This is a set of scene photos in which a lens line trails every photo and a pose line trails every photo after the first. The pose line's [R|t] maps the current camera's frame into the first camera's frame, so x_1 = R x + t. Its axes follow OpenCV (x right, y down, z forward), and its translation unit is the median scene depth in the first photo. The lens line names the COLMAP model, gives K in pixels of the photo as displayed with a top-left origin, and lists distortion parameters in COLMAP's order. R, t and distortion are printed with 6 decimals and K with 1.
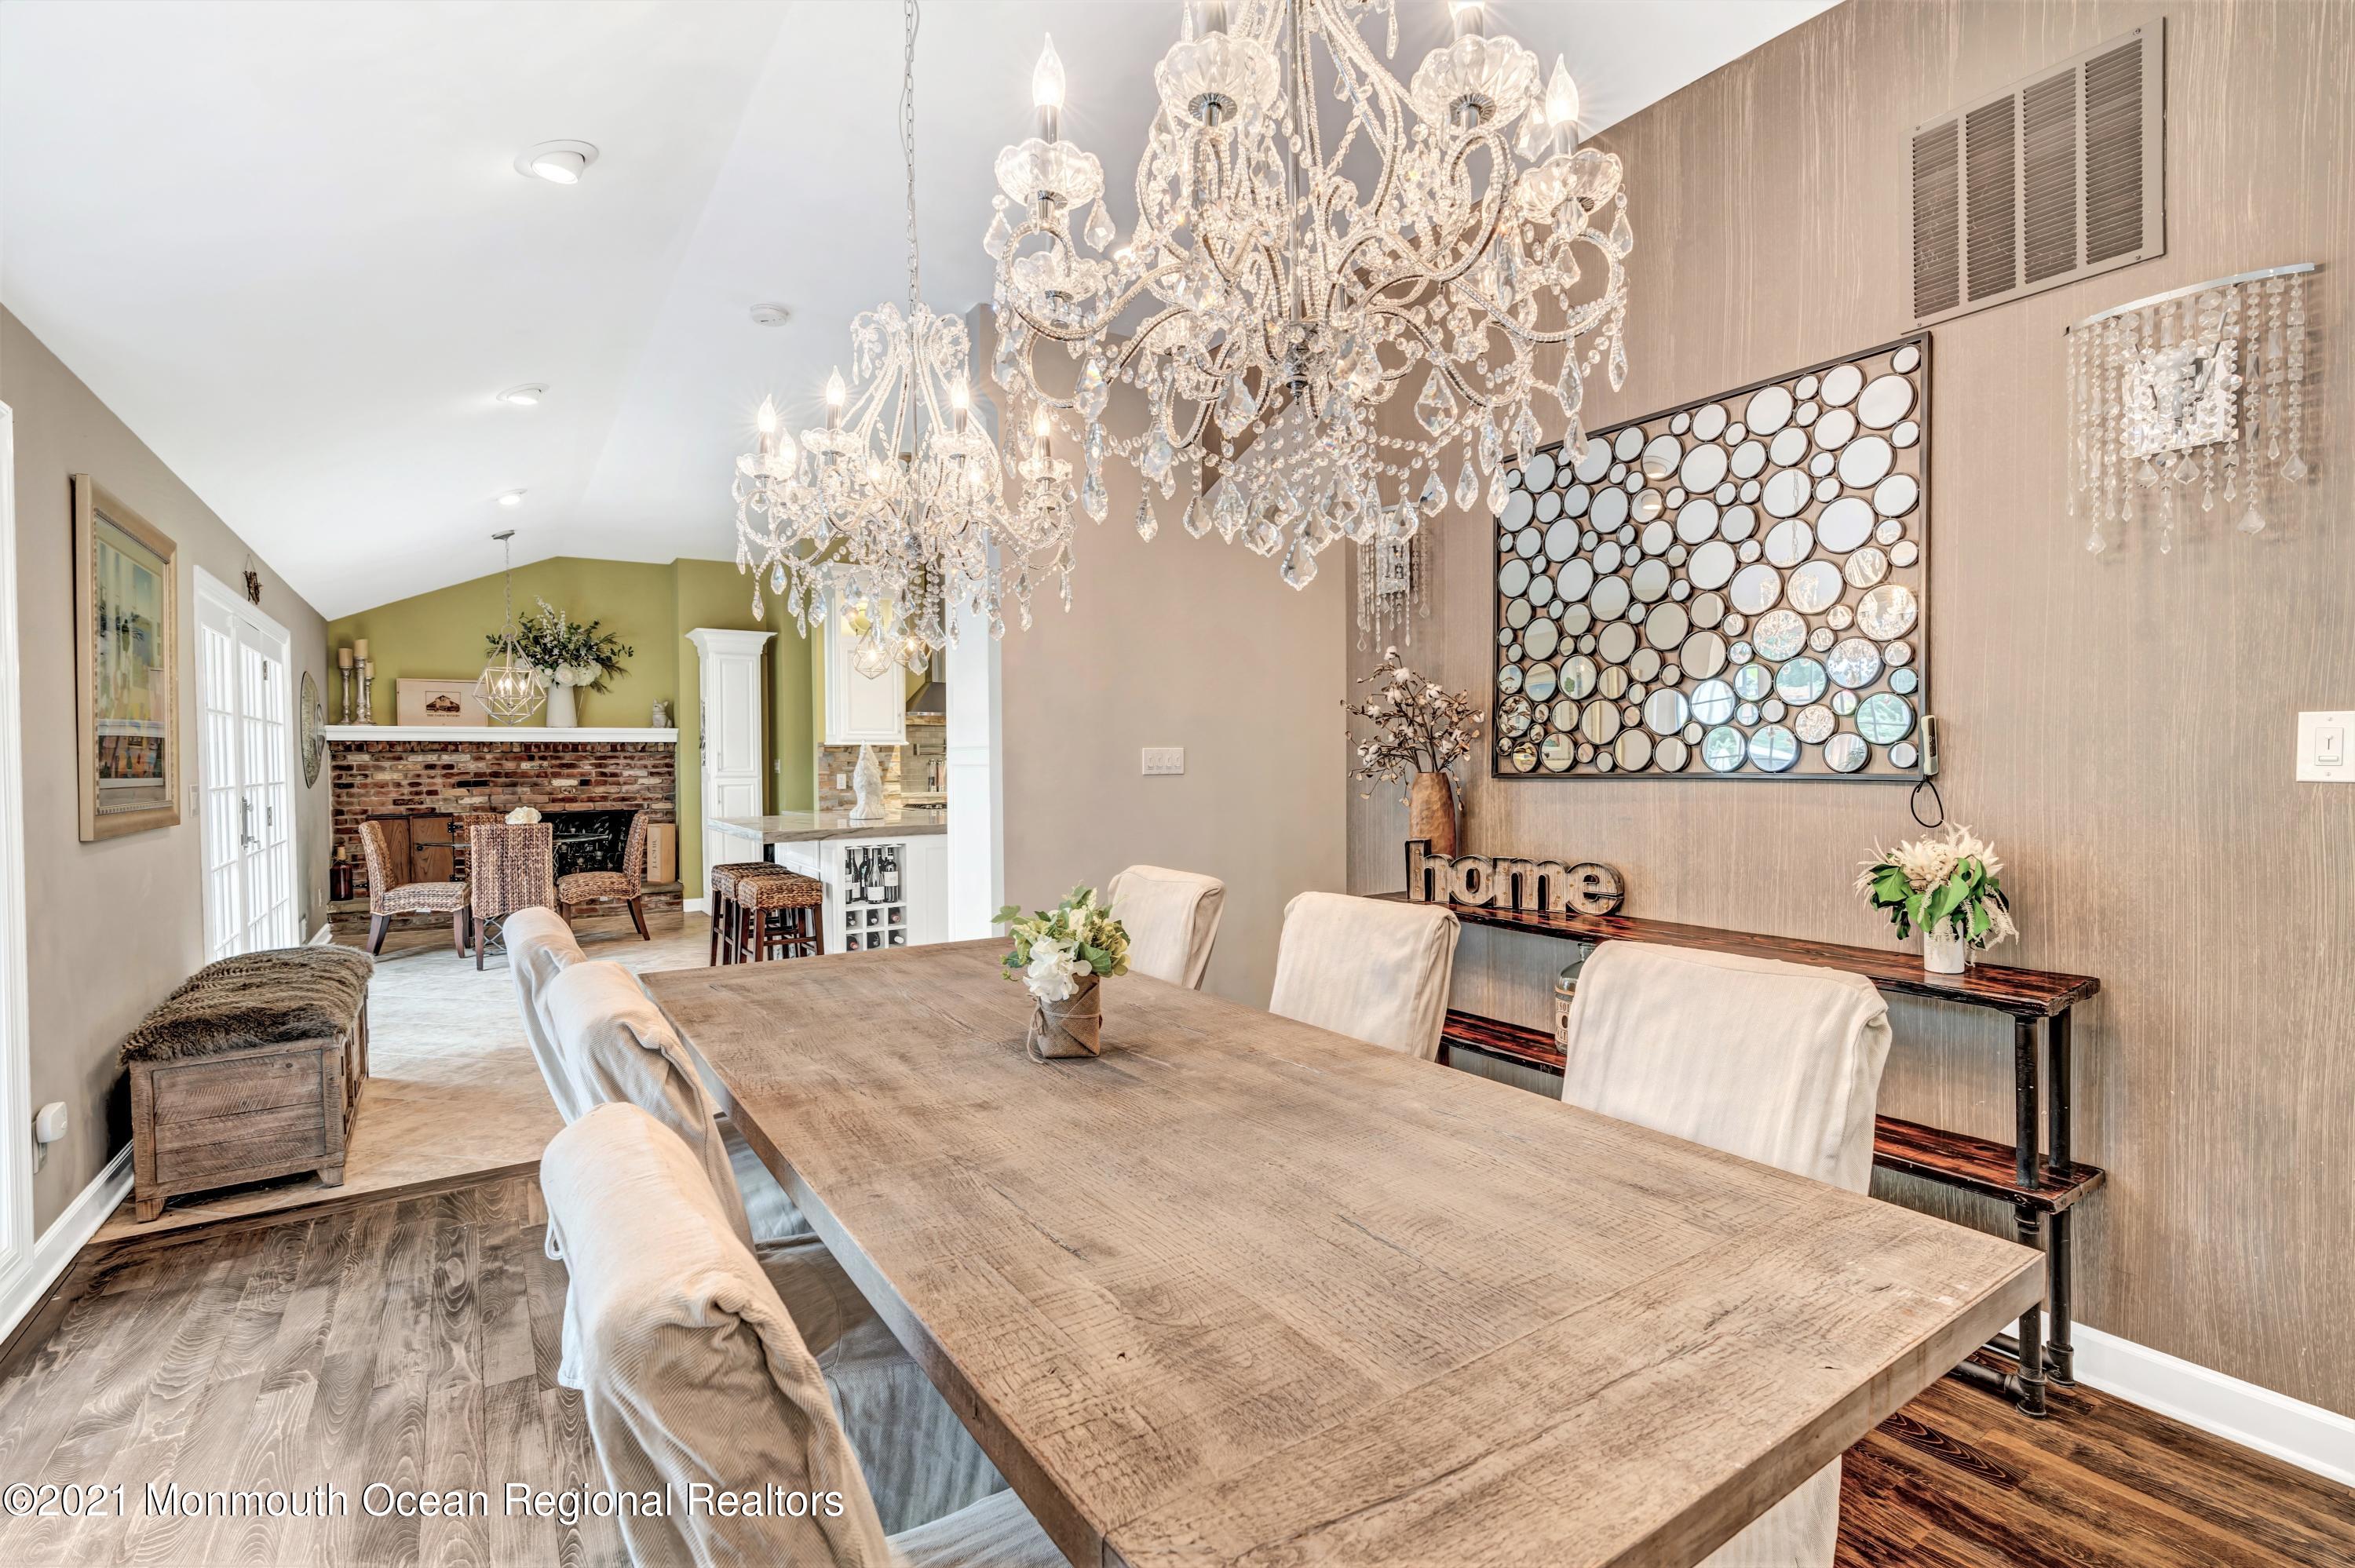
lens RADIAL K [[1062.3, 0, 1177.5], [0, 1062.3, 784.0], [0, 0, 1]] dist [-0.012147, 0.004745]
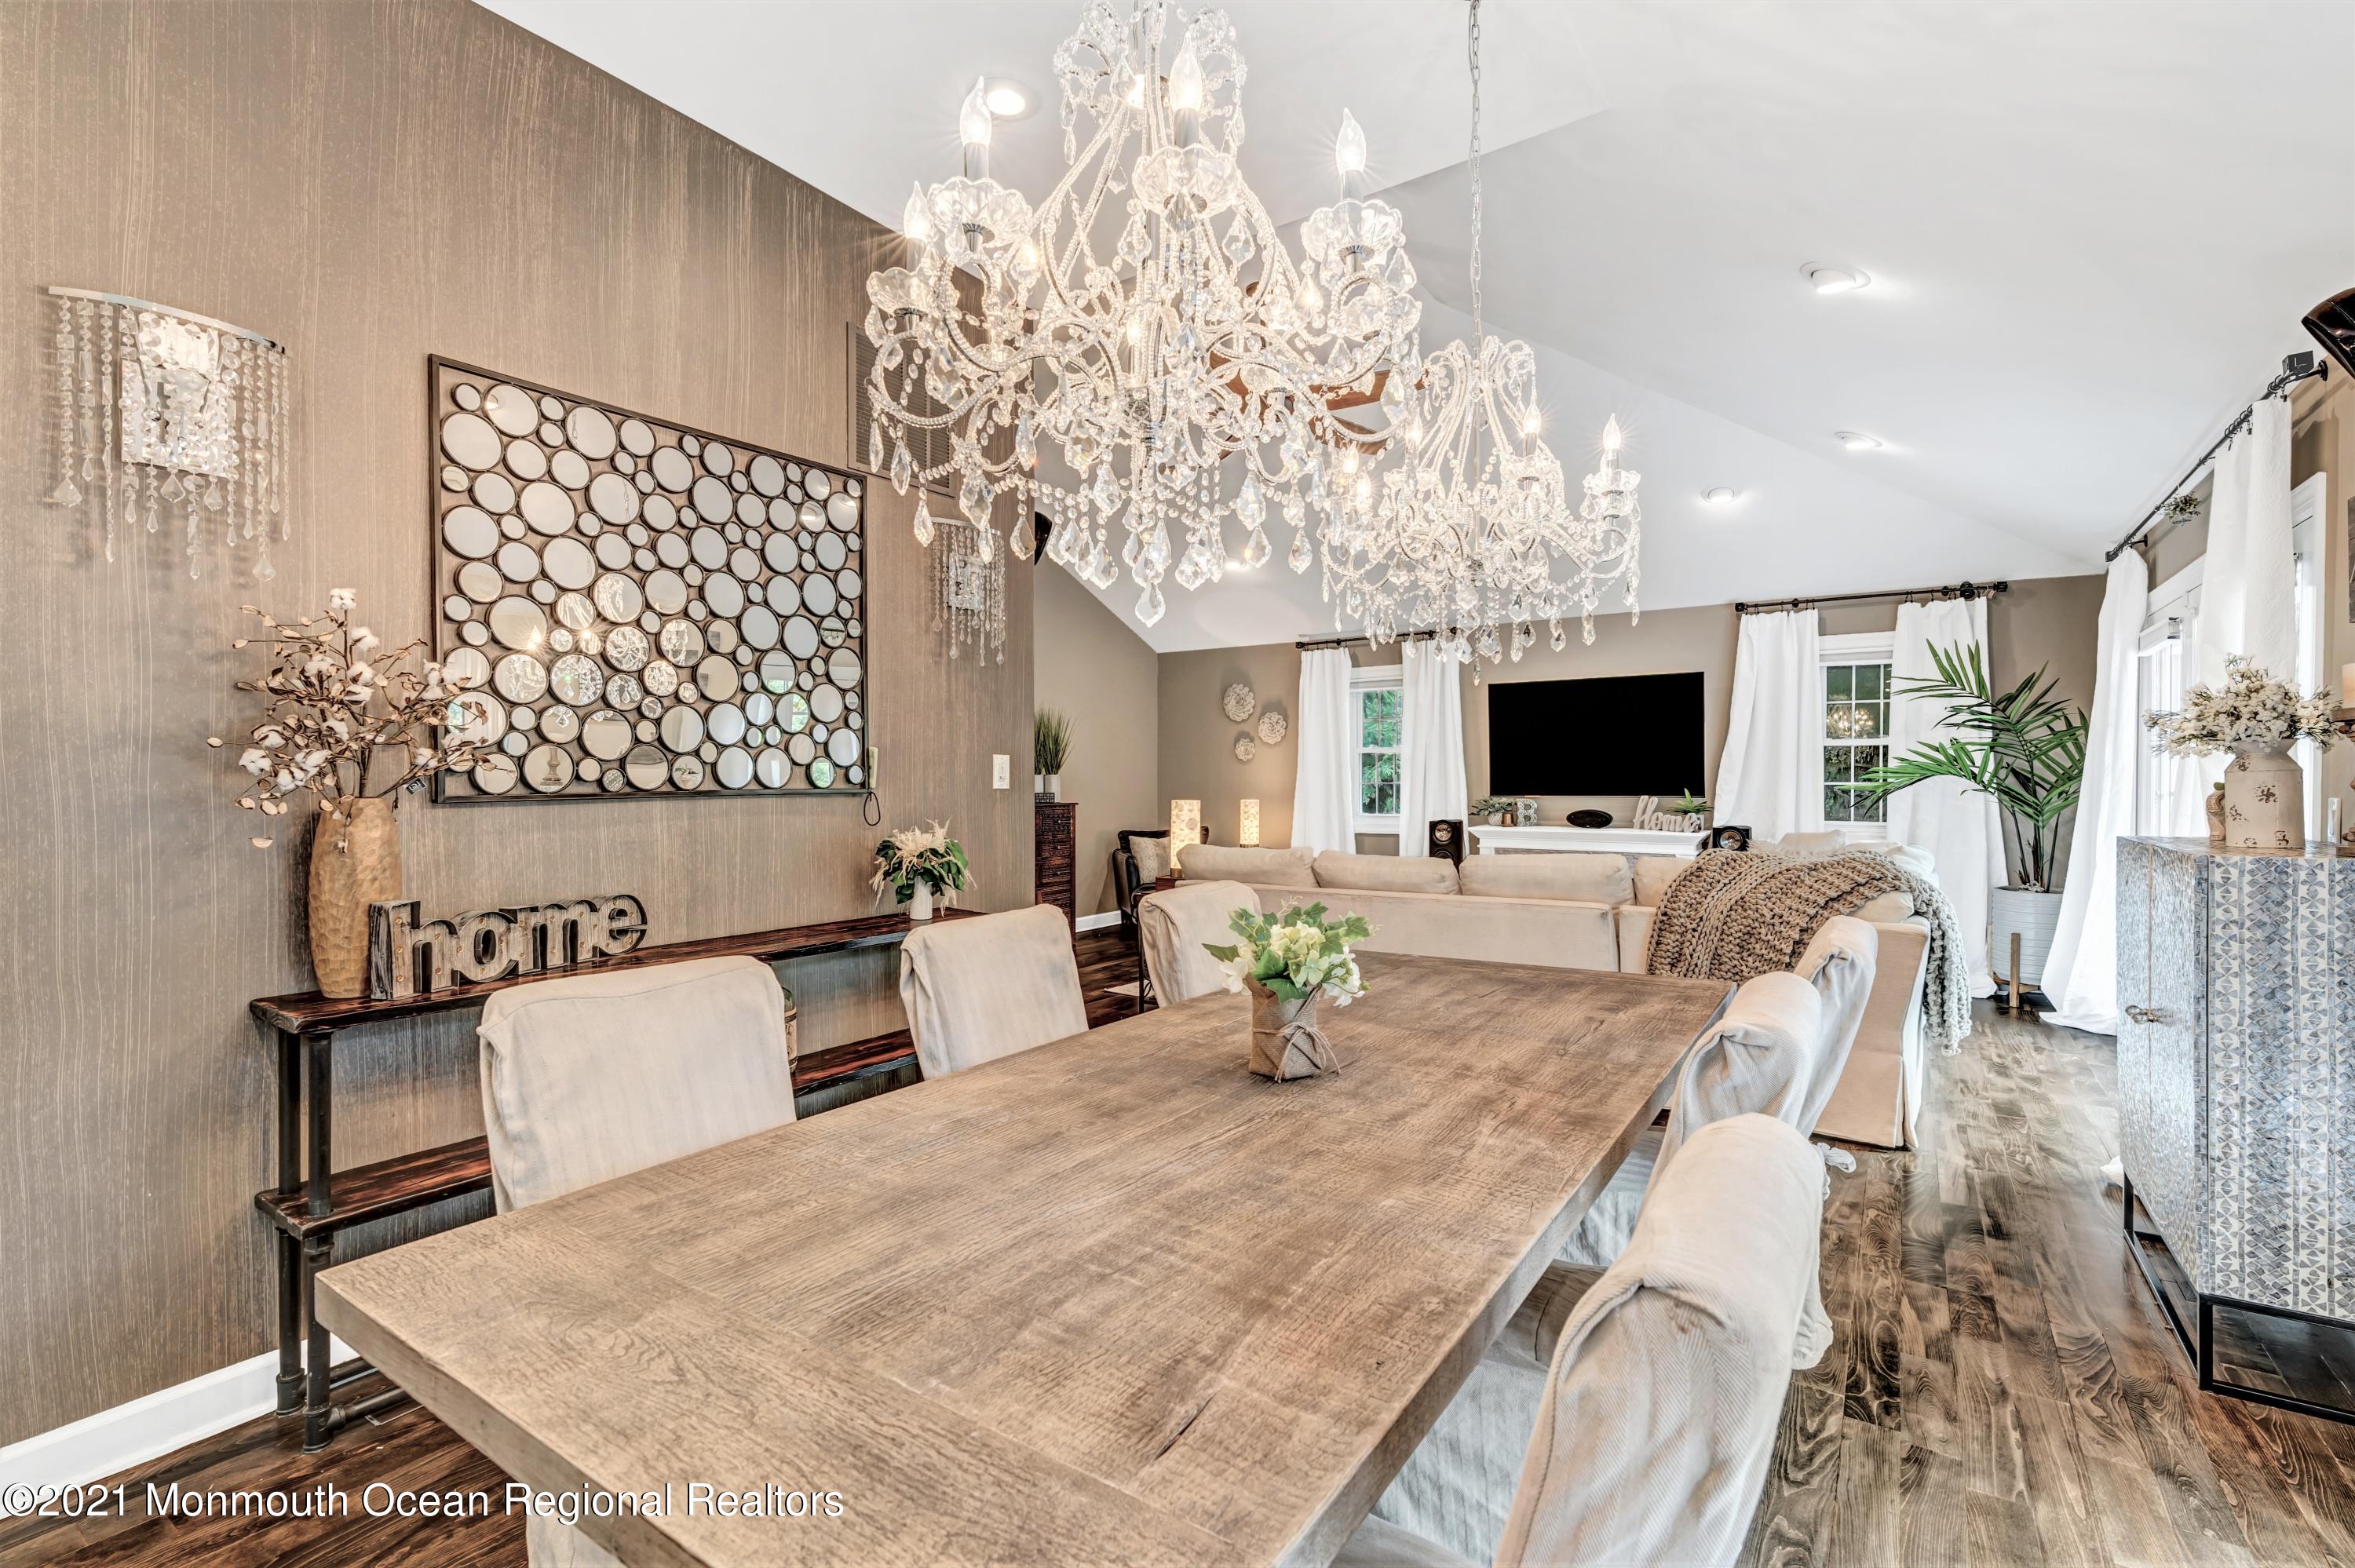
lens RADIAL K [[1062.3, 0, 1177.5], [0, 1062.3, 784.0], [0, 0, 1]] dist [-0.012147, 0.004745]
pose [[-0.367400, 0.000848, 0.930063, -0.246597], [0.025831, 0.999623, 0.009293, -0.005751], [-0.929704, 0.027439, -0.367283, 0.367735]]
